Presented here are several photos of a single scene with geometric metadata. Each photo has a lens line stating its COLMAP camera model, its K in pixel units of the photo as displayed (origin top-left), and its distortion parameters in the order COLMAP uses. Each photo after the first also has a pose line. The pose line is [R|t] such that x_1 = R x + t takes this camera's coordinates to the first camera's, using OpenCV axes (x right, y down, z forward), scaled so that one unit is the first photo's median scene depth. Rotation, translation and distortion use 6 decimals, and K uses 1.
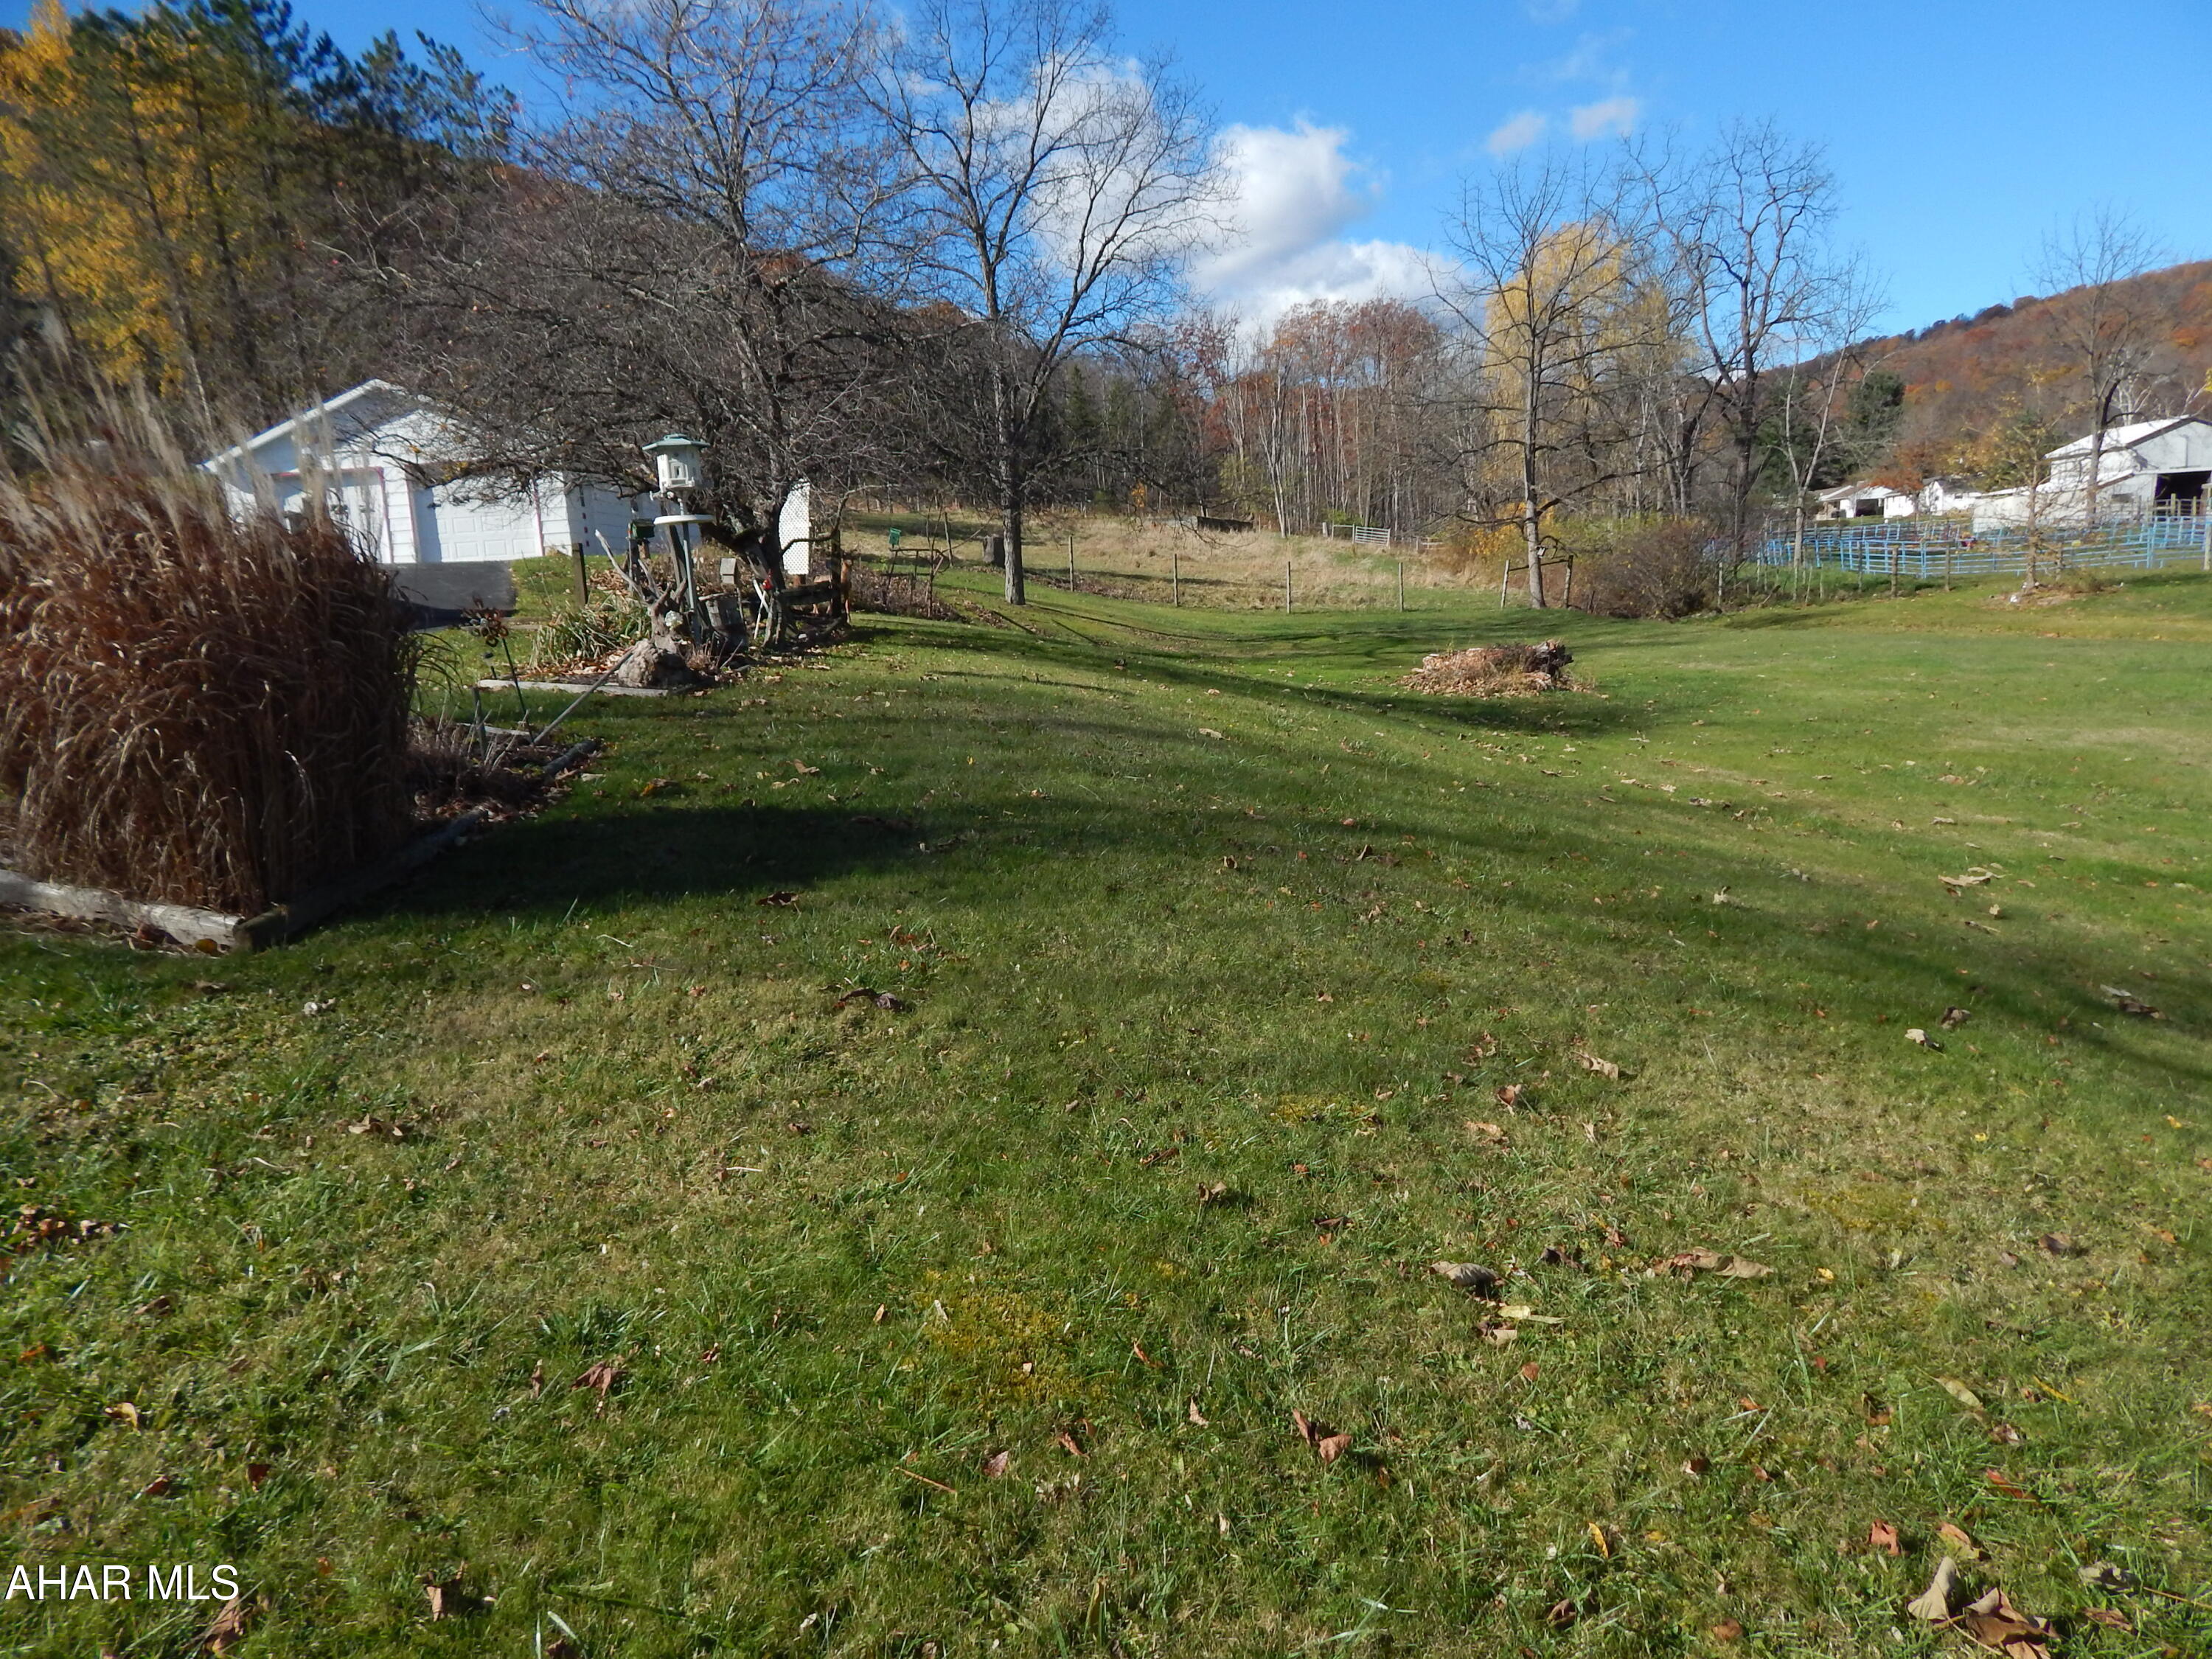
lens RADIAL K [[1440.2, 0, 1149.3], [0, 1440.2, 829.7], [0, 0, 1]] dist [-0.015414, 0.001055]
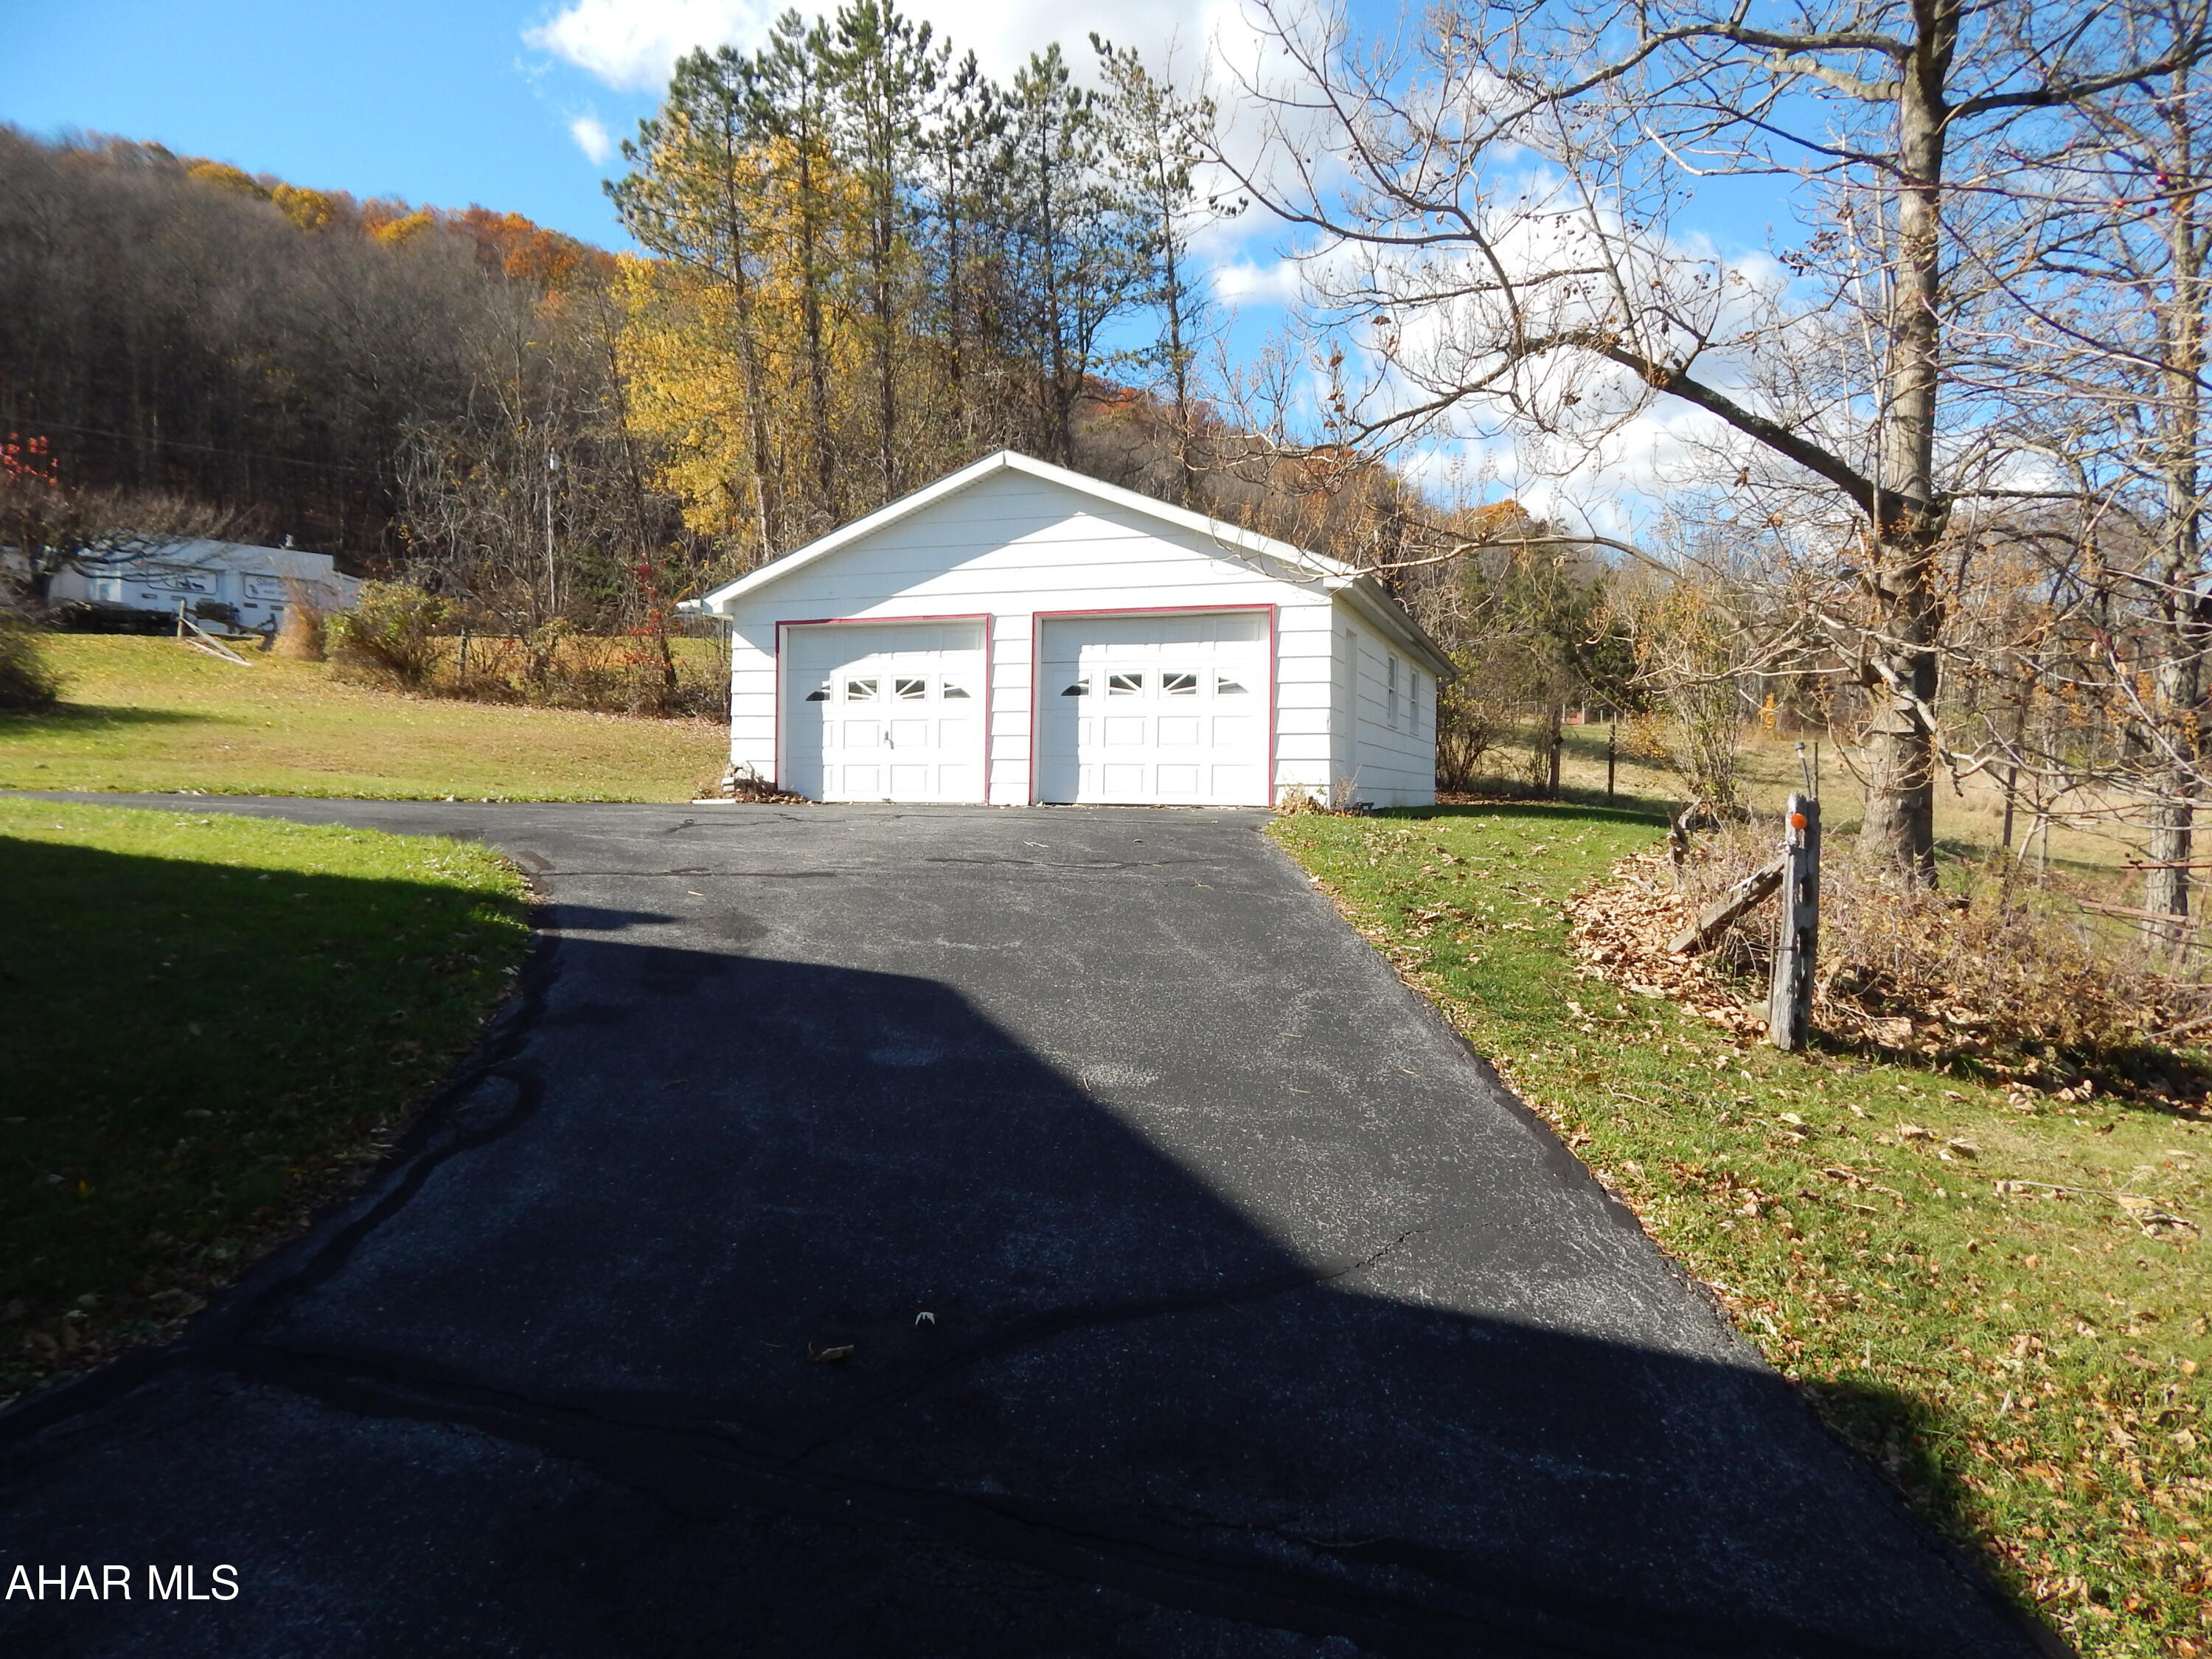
lens RADIAL K [[1441.5, 0, 1139.7], [0, 1441.5, 826.0], [0, 0, 1]] dist [-0.028023, -0.000661]
pose [[0.944212, 0.076367, -0.320363, -0.896015], [-0.119492, 0.985897, -0.117168, -0.350117], [0.306897, 0.148912, 0.940021, 1.533927]]
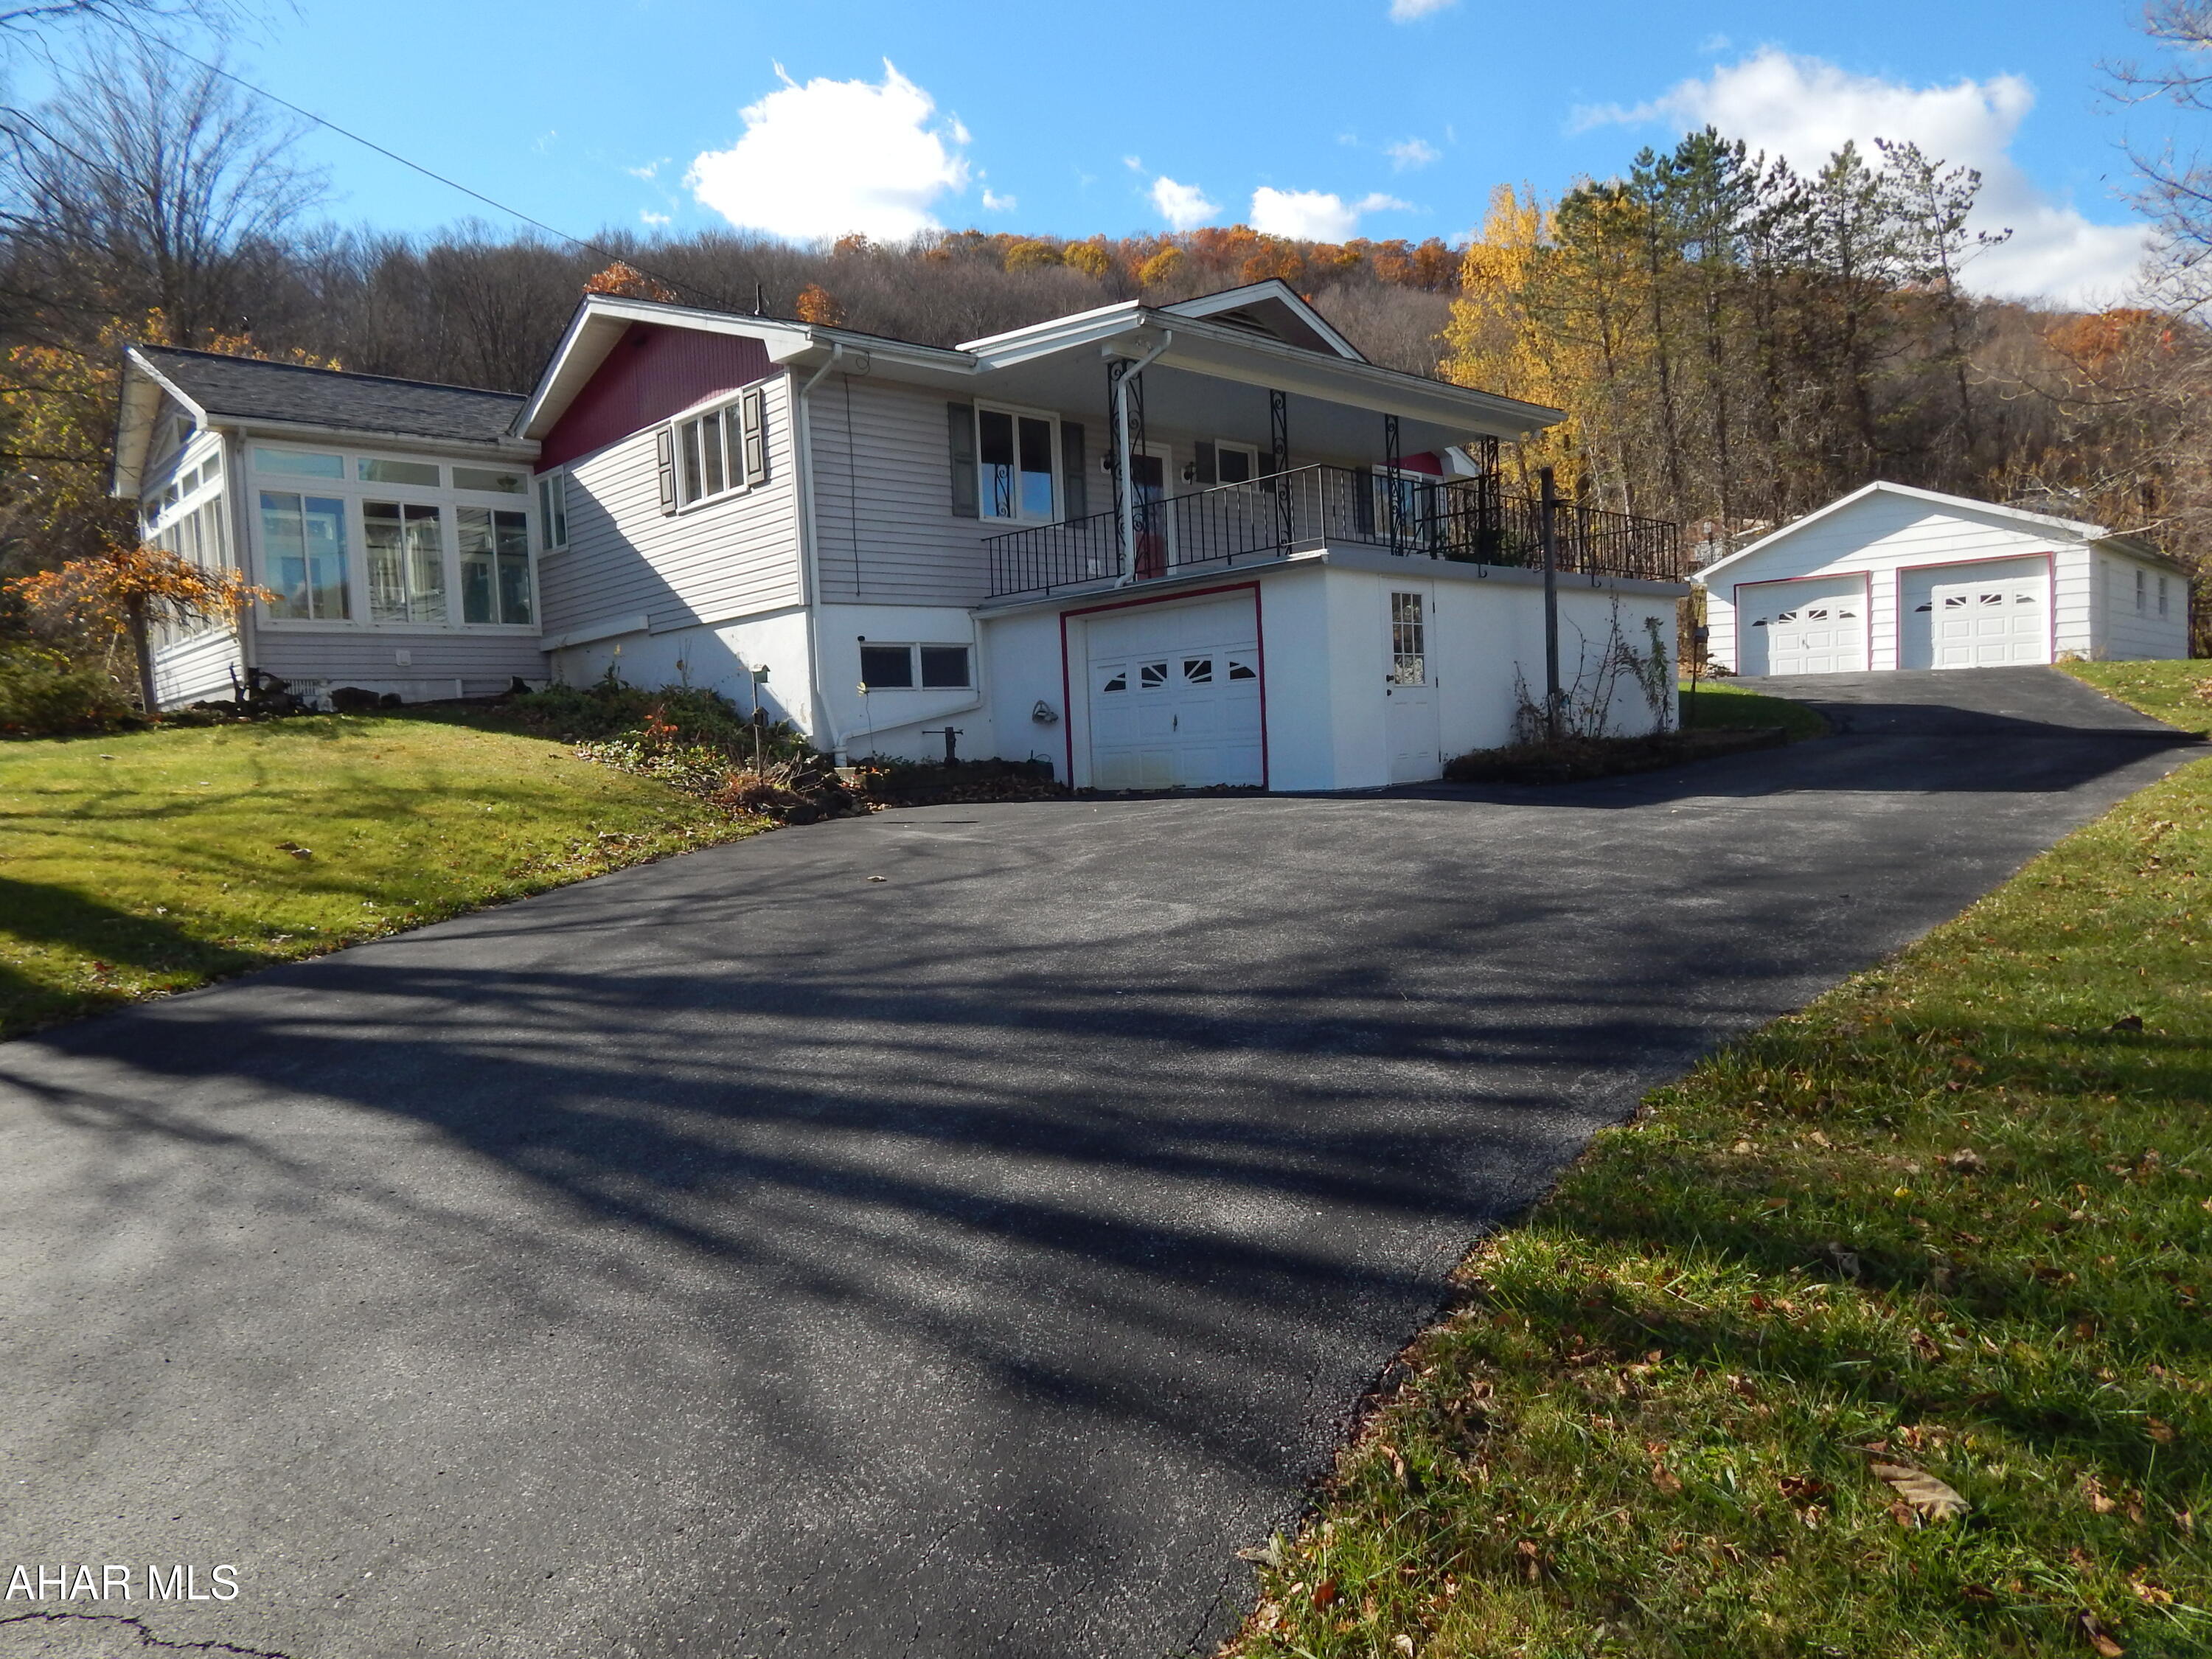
lens RADIAL K [[1459.2, 0, 1112.7], [0, 1459.2, 806.6], [0, 0, 1]] dist [-0.012161, -0.001796]
pose [[0.693570, 0.065111, -0.717441, -0.514199], [-0.127535, 0.991274, -0.033329, 0.006381], [0.709010, 0.114615, 0.695822, -0.076027]]
